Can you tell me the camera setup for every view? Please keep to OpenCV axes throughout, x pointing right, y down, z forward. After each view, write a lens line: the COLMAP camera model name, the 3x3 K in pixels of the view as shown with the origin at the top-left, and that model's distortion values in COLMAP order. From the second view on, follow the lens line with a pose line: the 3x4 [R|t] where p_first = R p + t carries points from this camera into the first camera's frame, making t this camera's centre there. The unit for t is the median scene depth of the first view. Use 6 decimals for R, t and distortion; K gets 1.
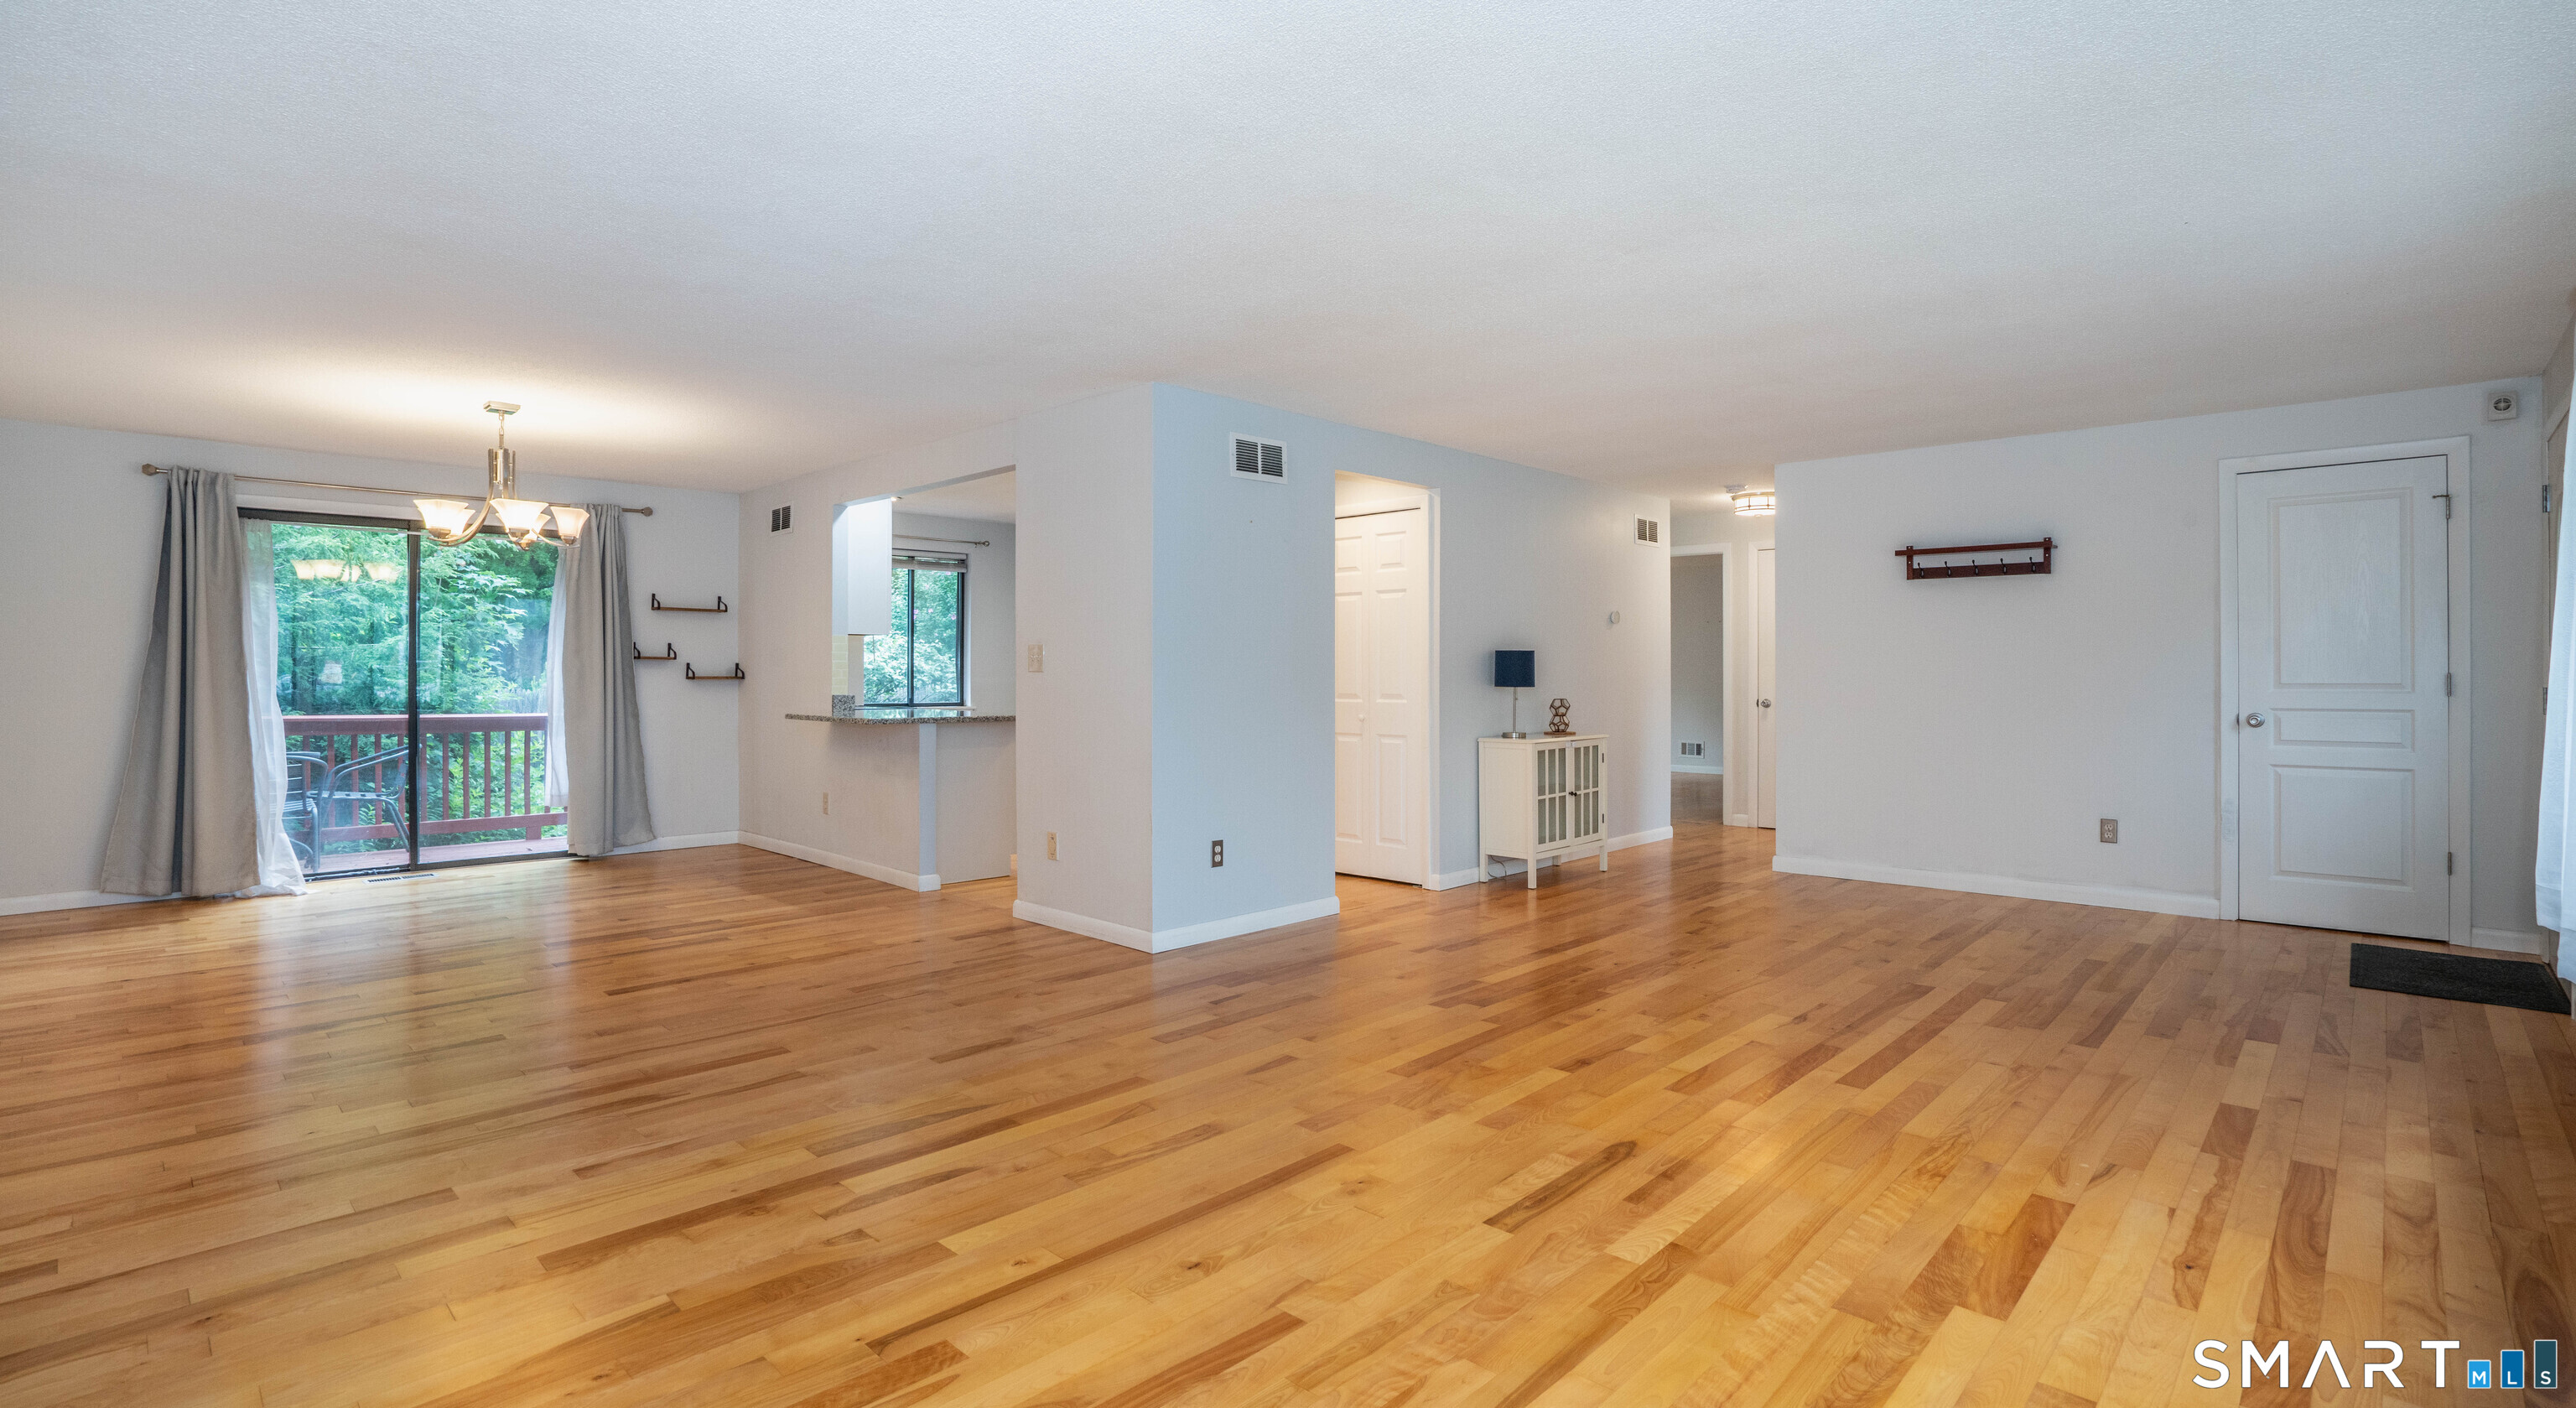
lens RADIAL K [[1192.1, 0, 1313.3], [0, 1192.1, 684.5], [0, 0, 1]] dist [-0.049002, 0.018030]
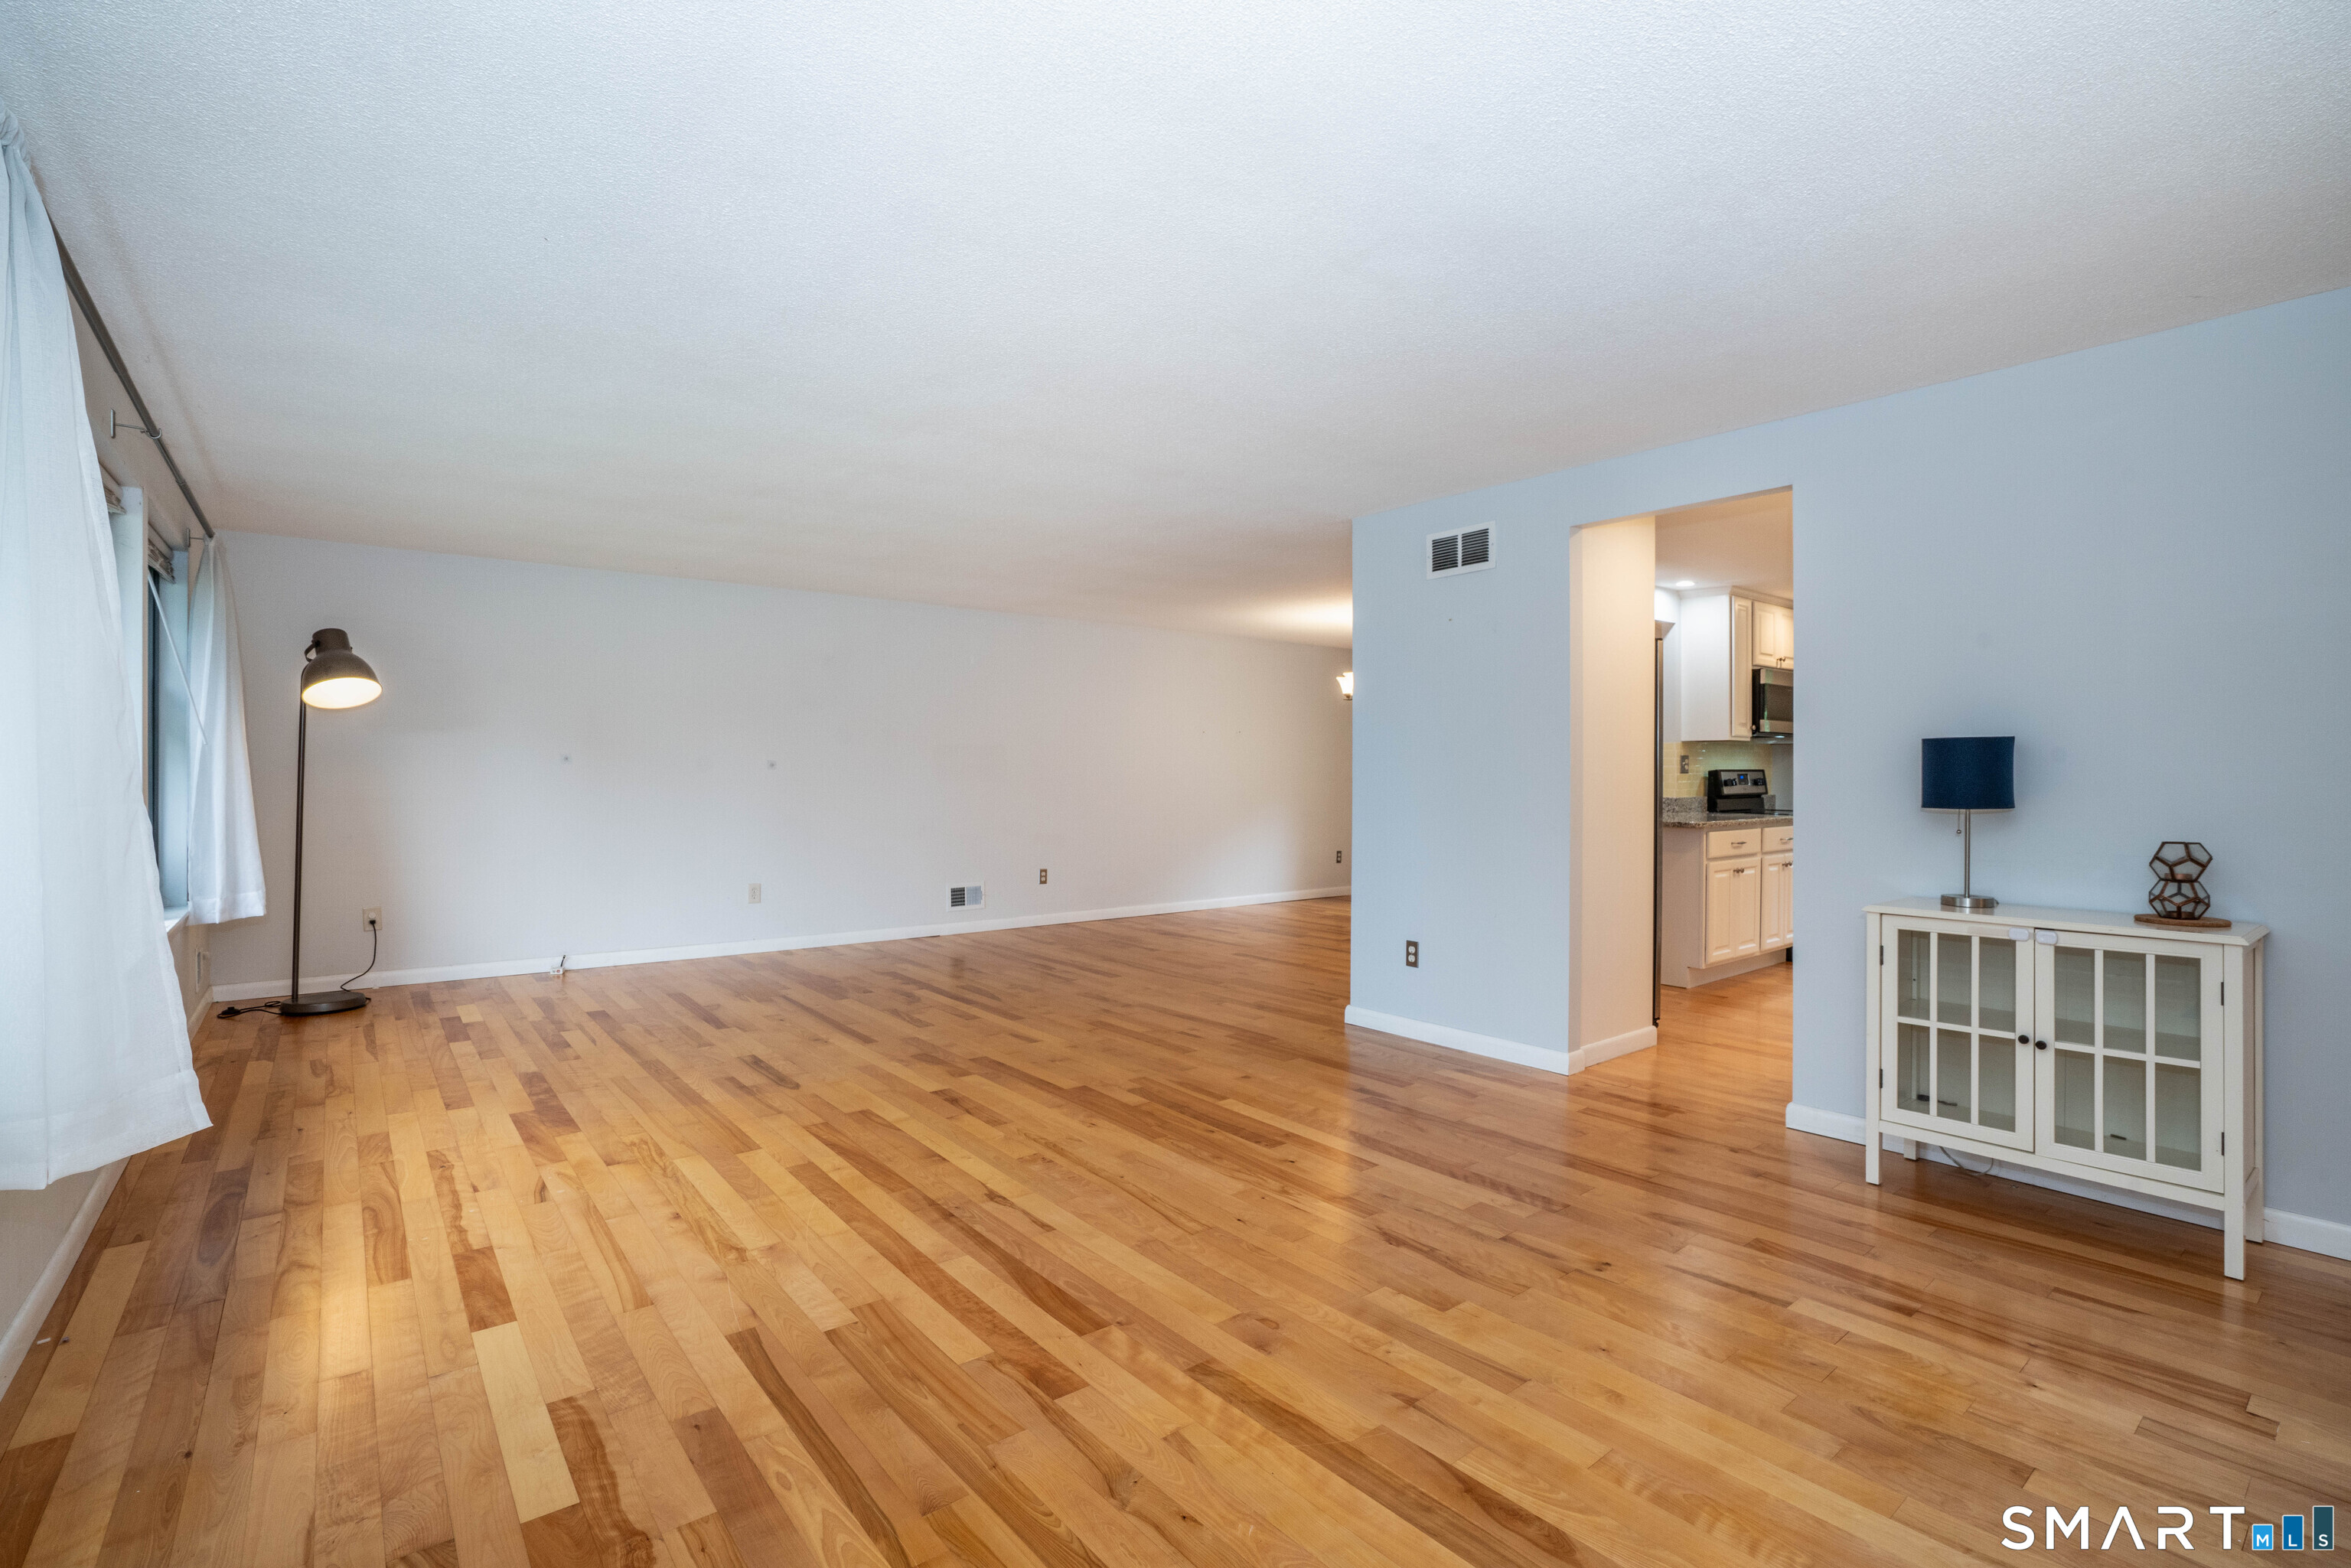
lens RADIAL K [[1075.8, 0, 1173.2], [0, 1075.8, 778.2], [0, 0, 1]] dist [-0.061602, 0.023173]
pose [[-0.144341, 0.005295, -0.989514, 0.754902], [-0.016197, 0.999839, 0.007713, -0.010519], [0.989396, 0.017140, -0.144232, 0.819395]]
